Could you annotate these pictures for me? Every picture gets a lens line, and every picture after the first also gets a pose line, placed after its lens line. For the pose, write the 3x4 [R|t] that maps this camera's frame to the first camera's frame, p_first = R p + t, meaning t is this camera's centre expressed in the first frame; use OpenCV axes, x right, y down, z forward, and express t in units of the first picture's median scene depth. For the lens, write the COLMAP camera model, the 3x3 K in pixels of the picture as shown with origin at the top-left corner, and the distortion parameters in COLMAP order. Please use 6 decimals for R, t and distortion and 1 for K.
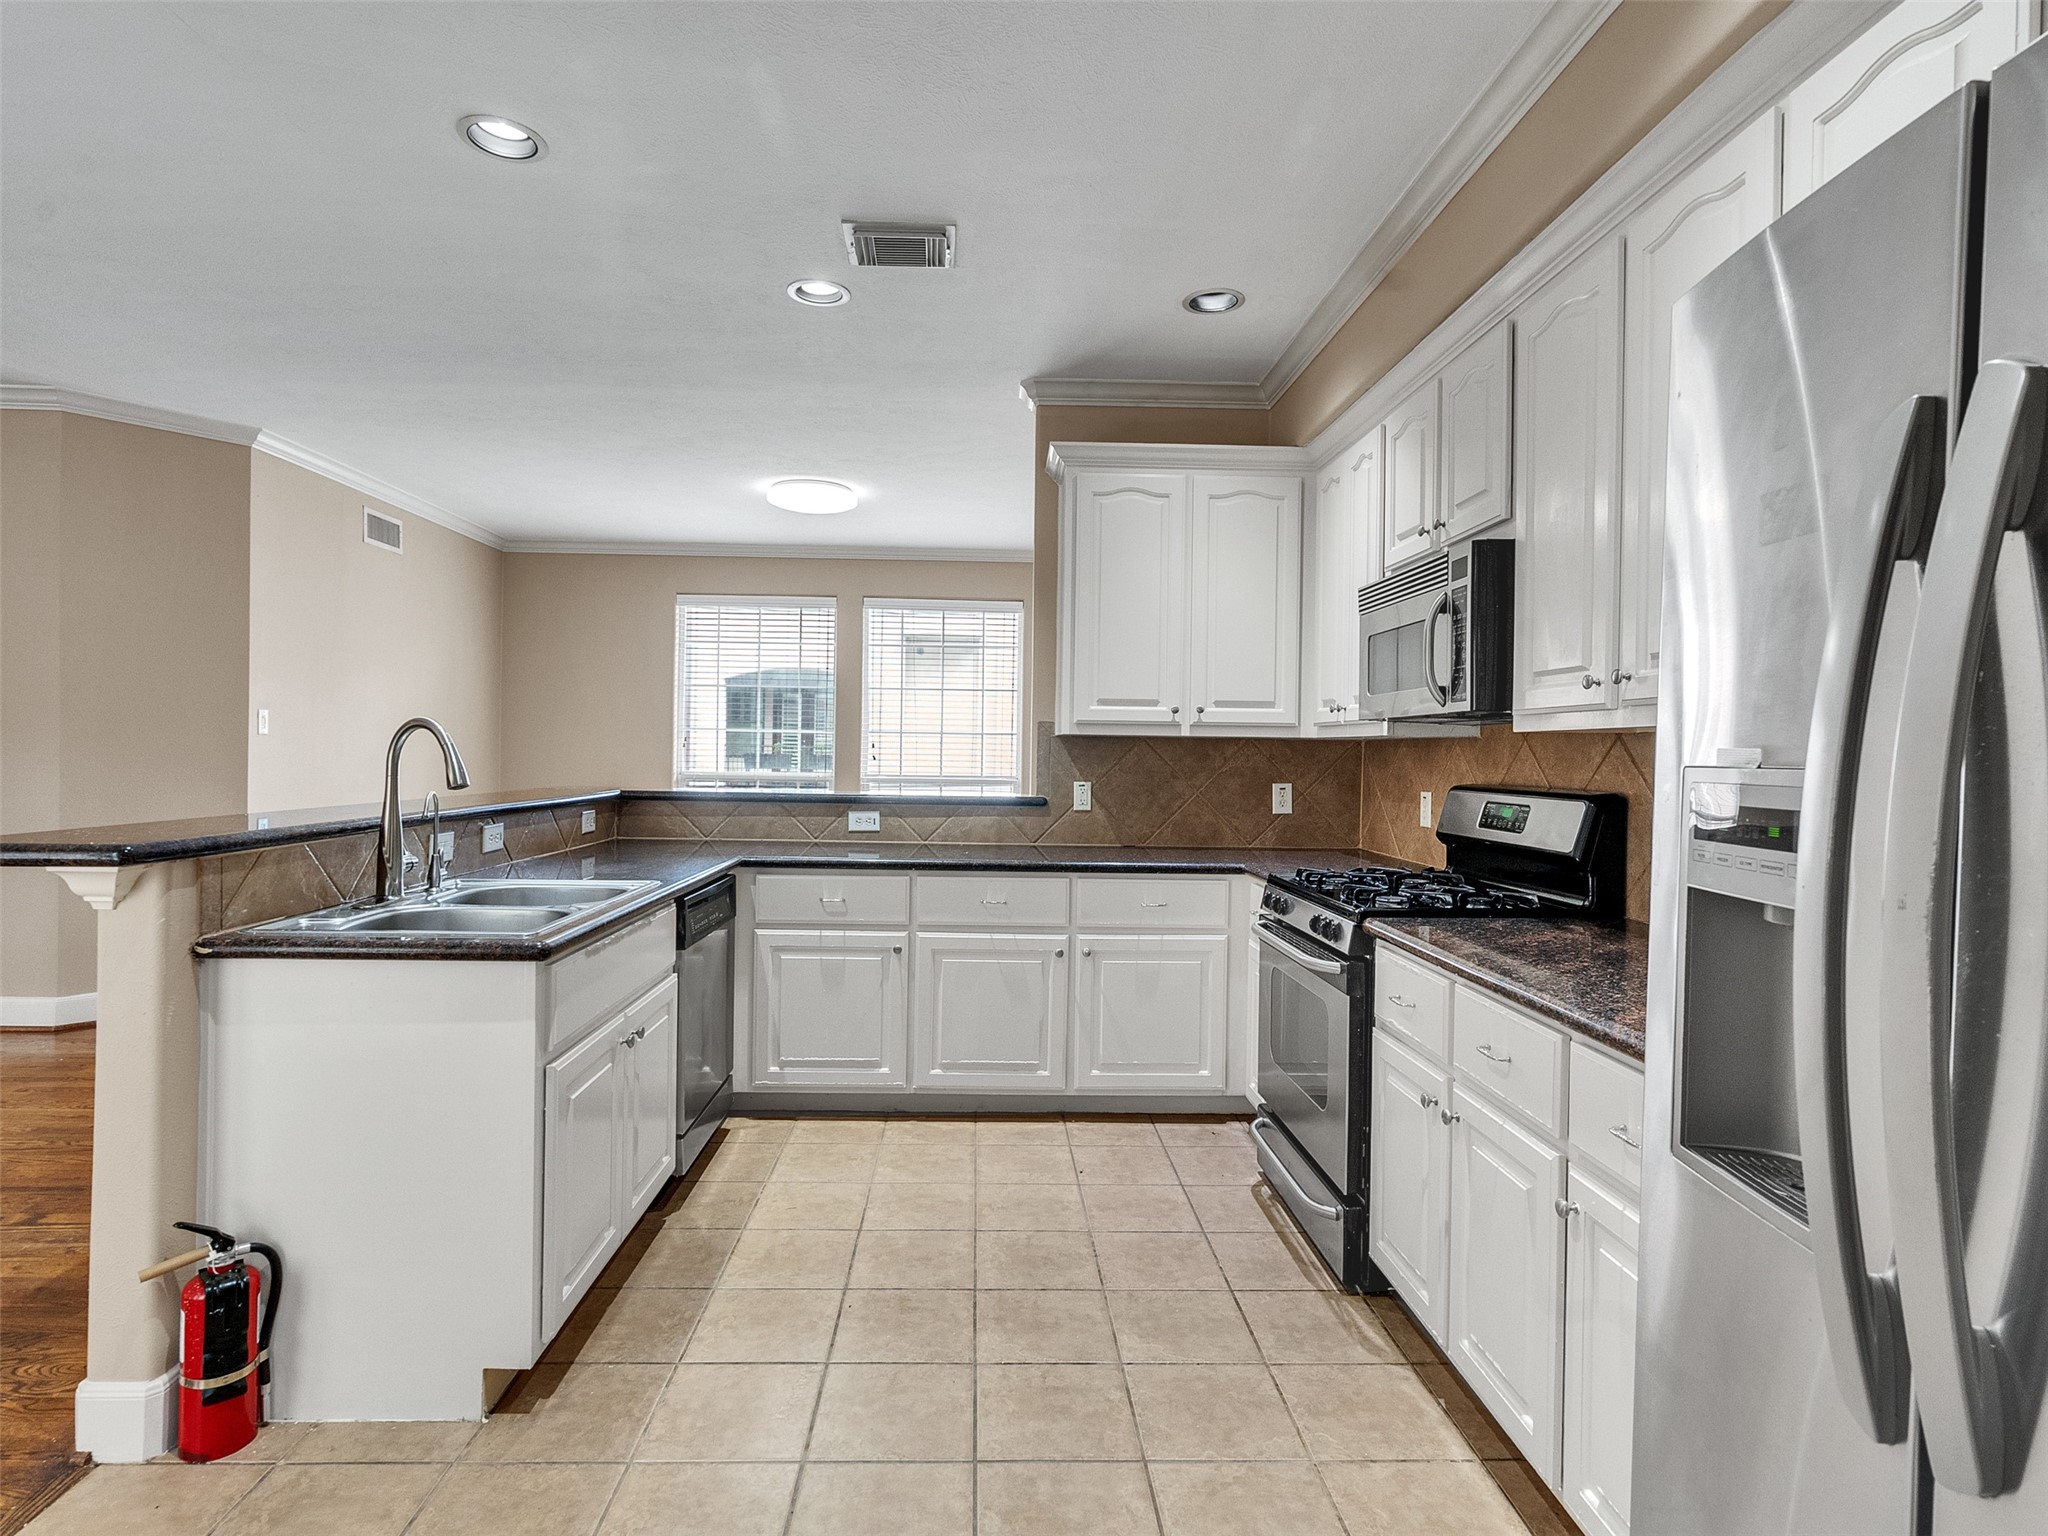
lens RADIAL K [[1066.9, 0, 1007.0], [0, 1066.9, 765.4], [0, 0, 1]] dist [-0.004072, 0.003424]
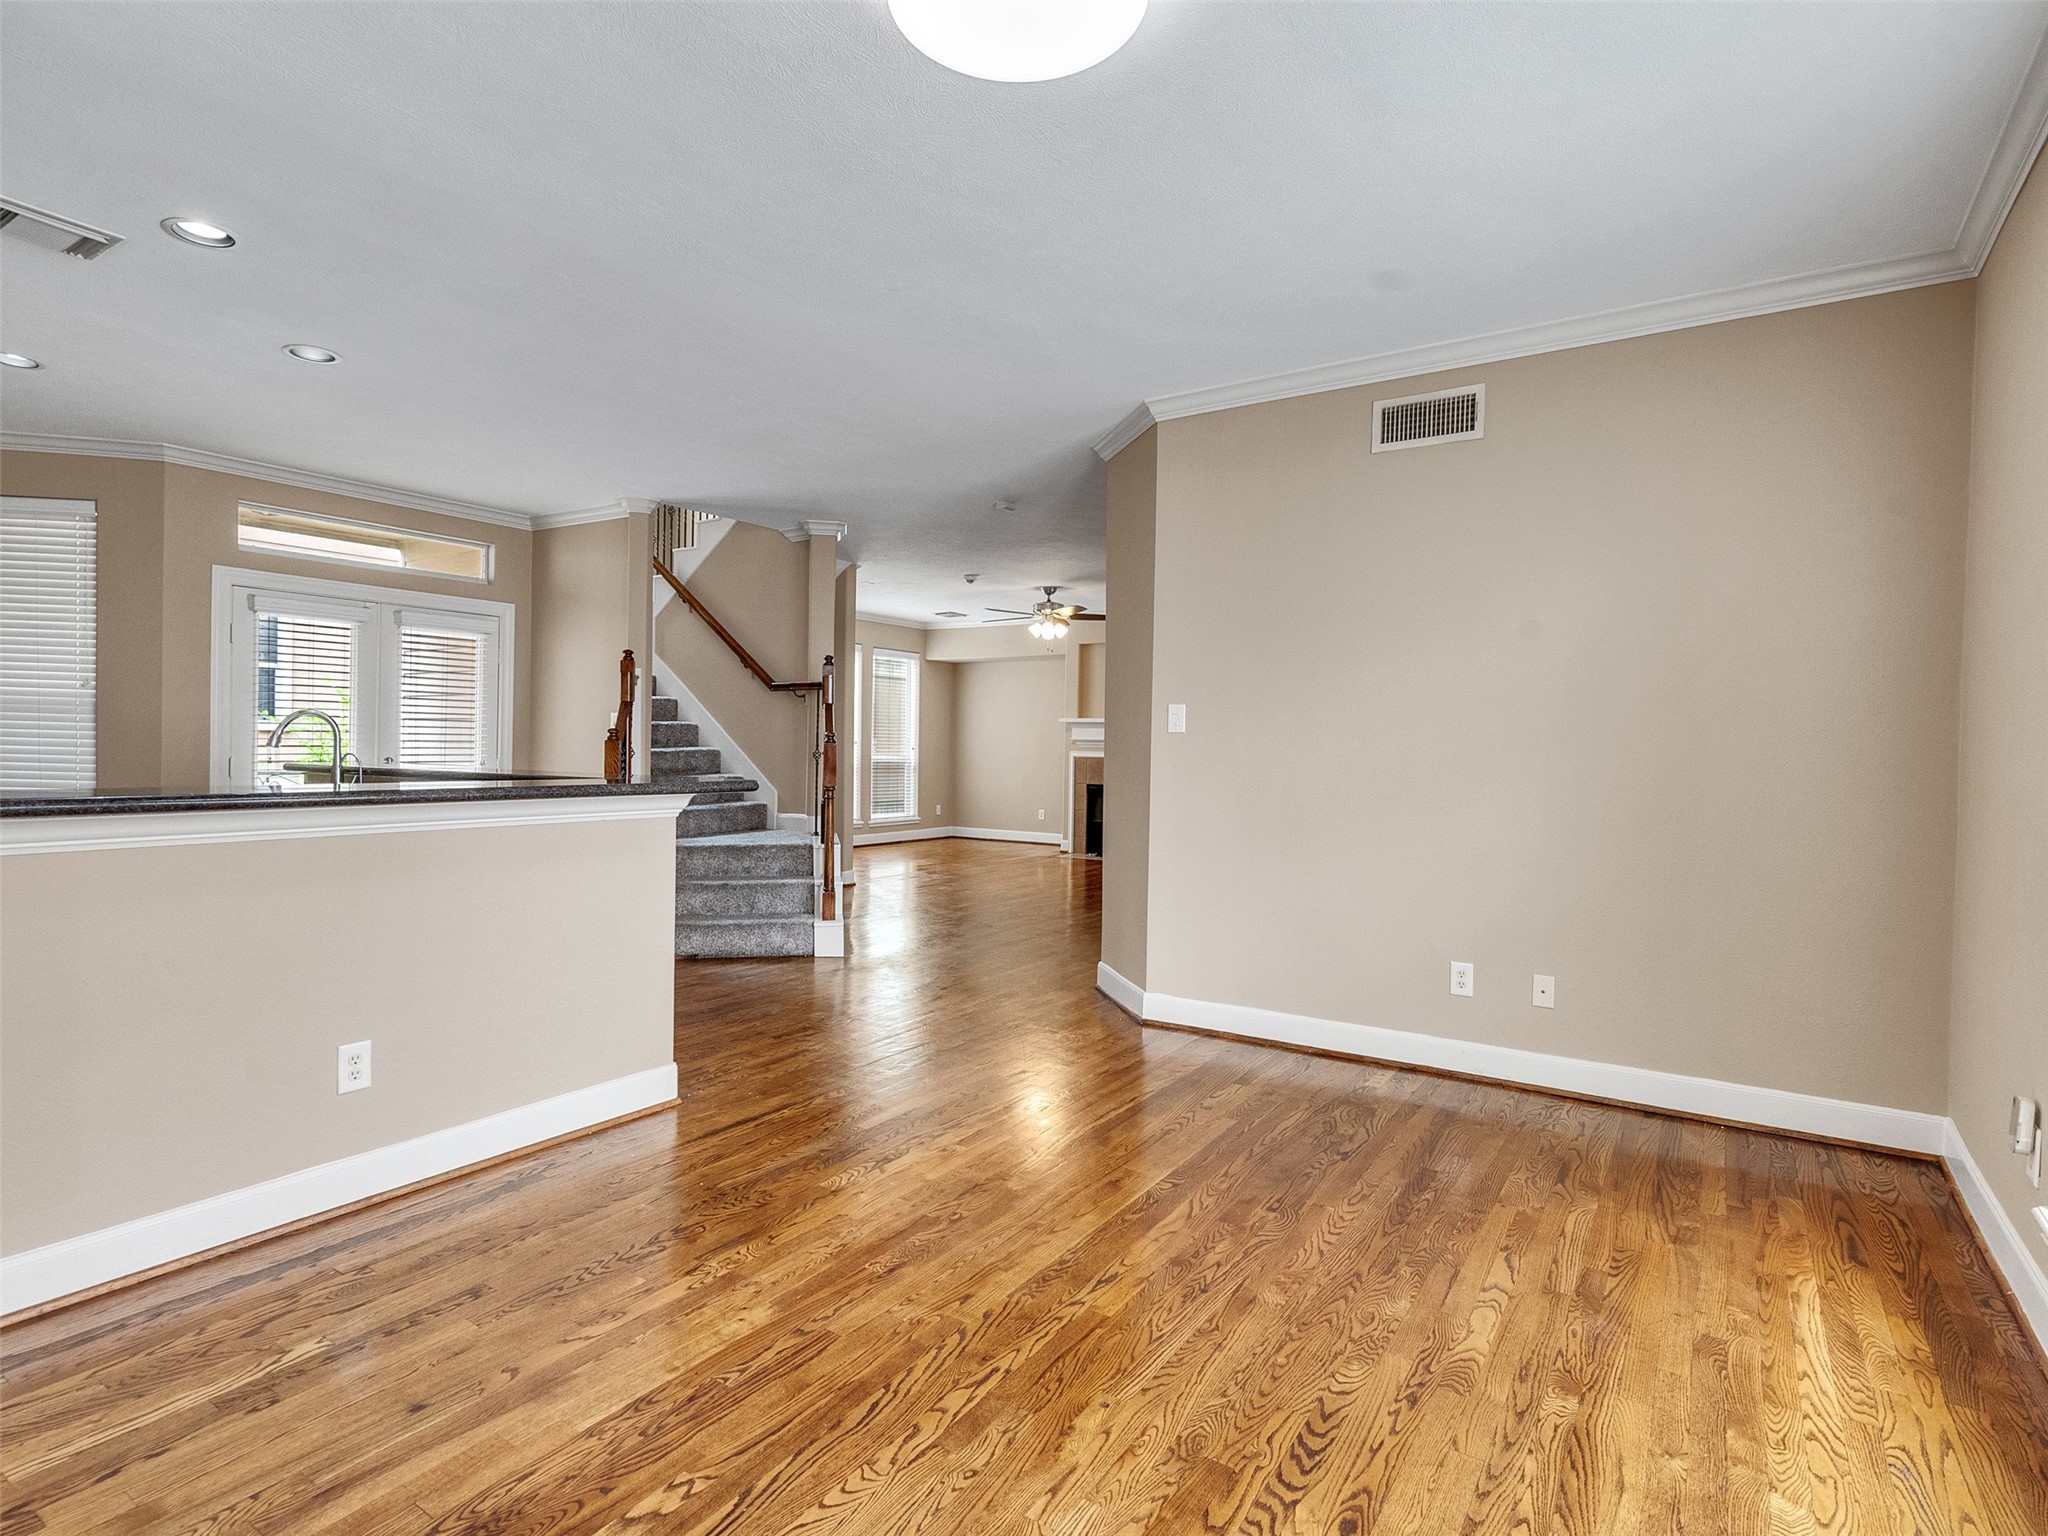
lens RADIAL K [[1066.9, 0, 1004.7], [0, 1066.9, 763.8], [0, 0, 1]] dist [-0.004072, 0.003424]
pose [[-0.584445, -0.014604, -0.811302, 0.179382], [-0.037352, 0.999262, 0.008921, -0.008204], [0.810573, 0.035517, -0.584560, 2.216000]]
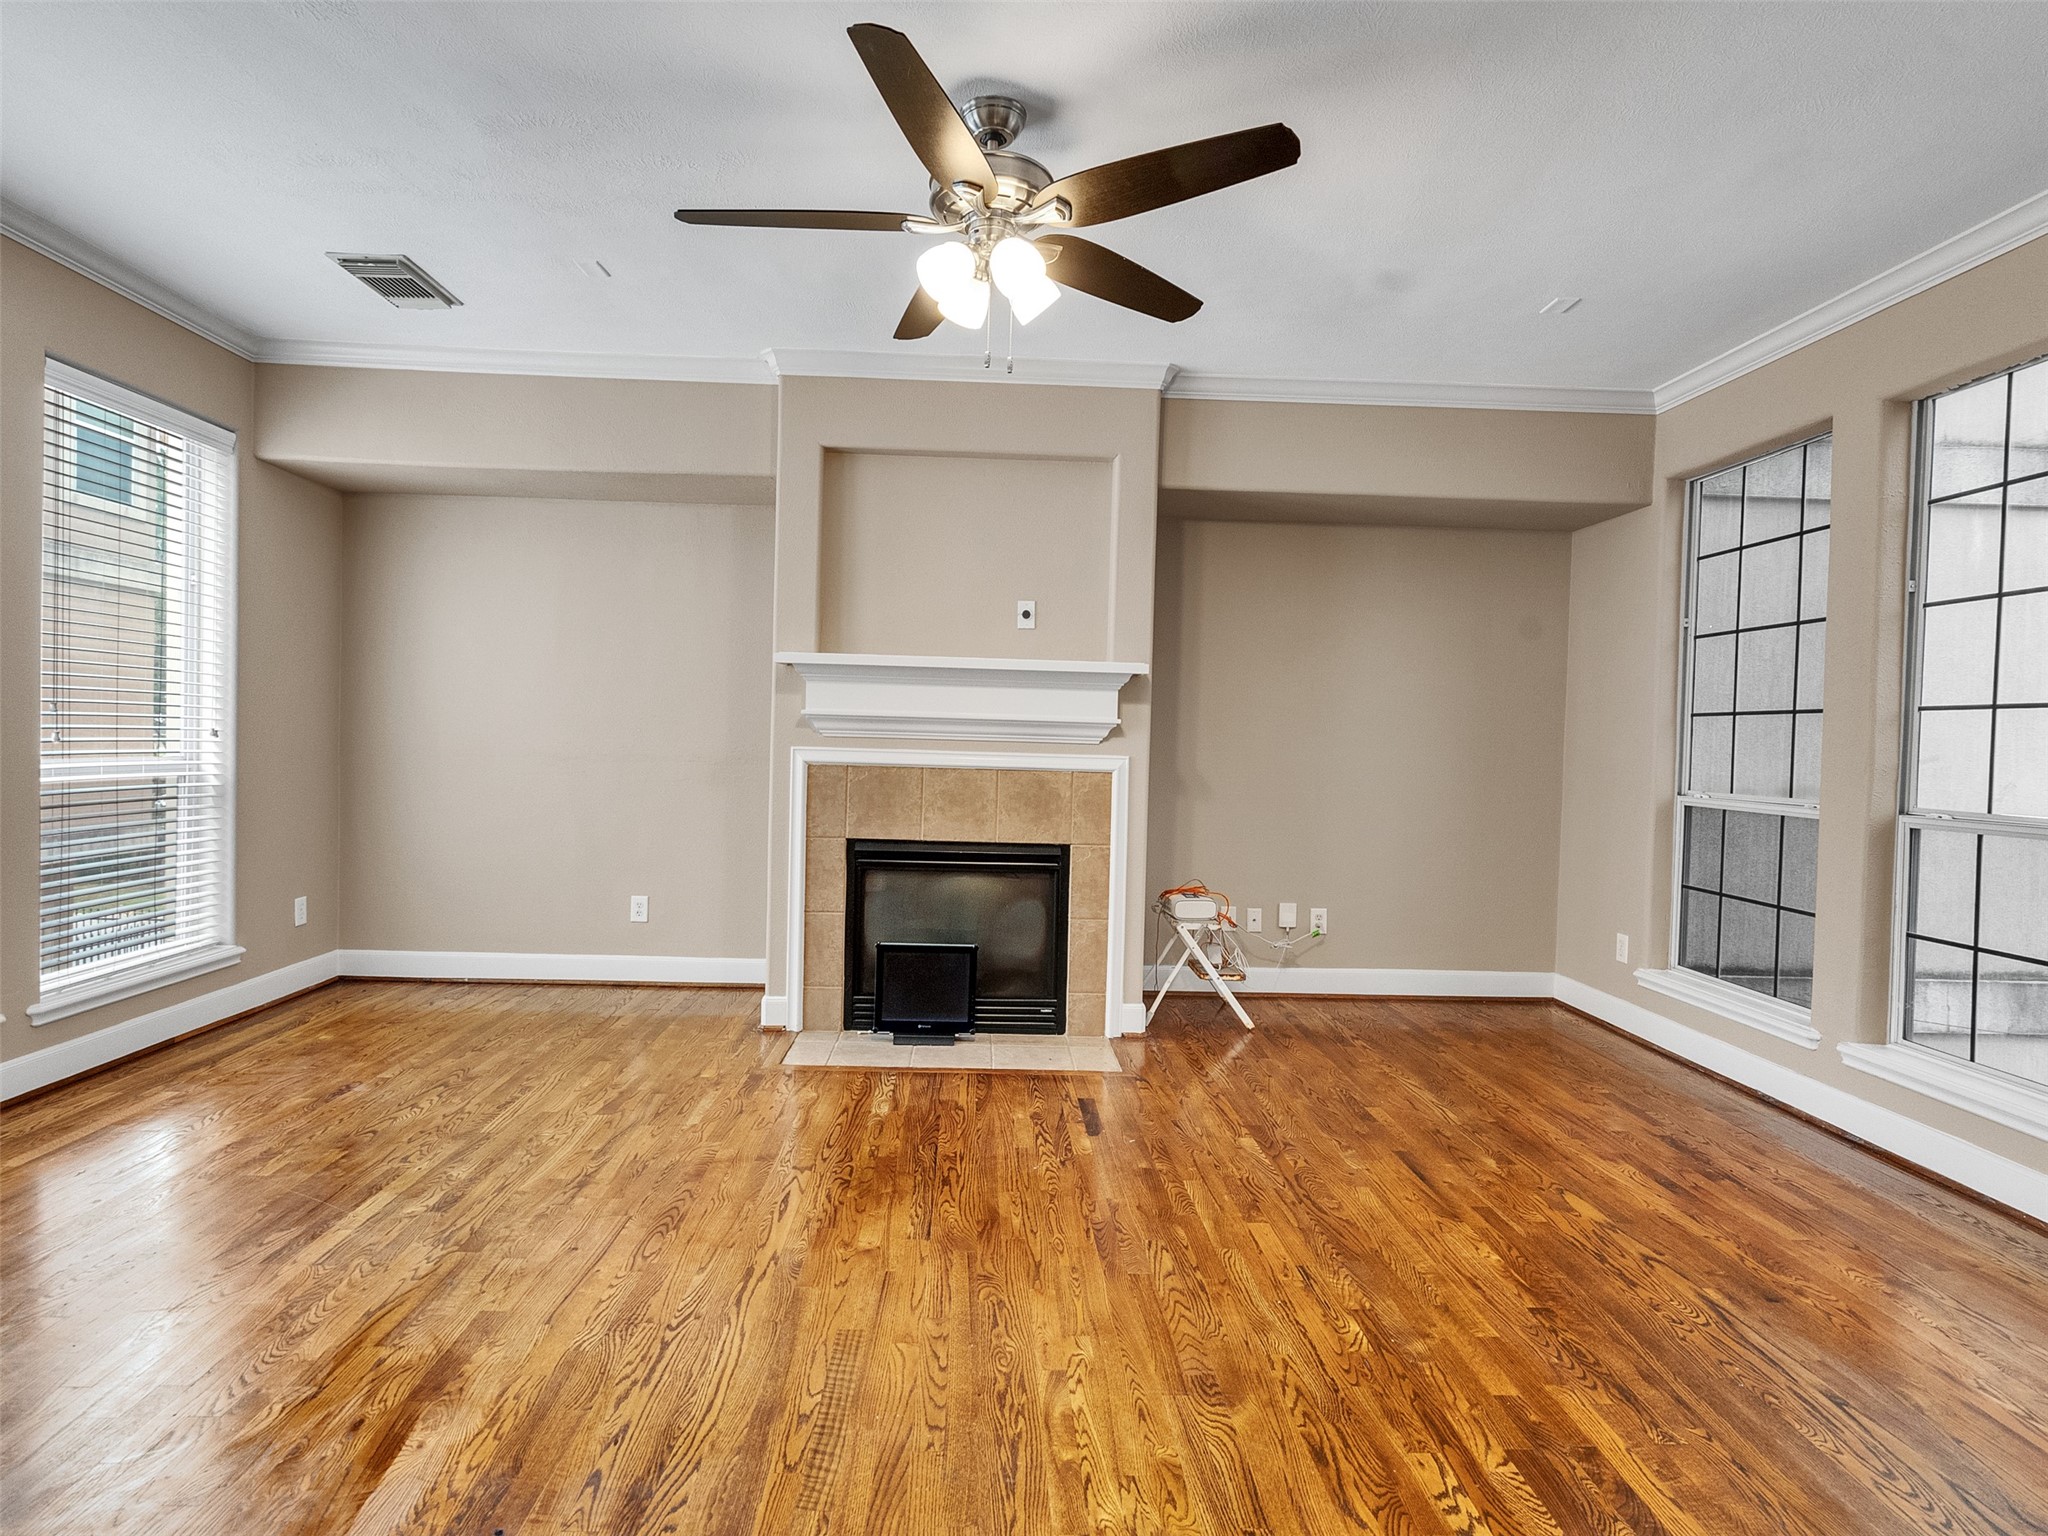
lens RADIAL K [[1066.9, 0, 1015.9], [0, 1066.9, 764.1], [0, 0, 1]] dist [-0.004072, 0.003424]
pose [[0.006373, 0.006045, -0.999961, -1.641047], [-0.037858, 0.999266, 0.005799, -0.024325], [0.999263, 0.037820, 0.006597, 0.496347]]
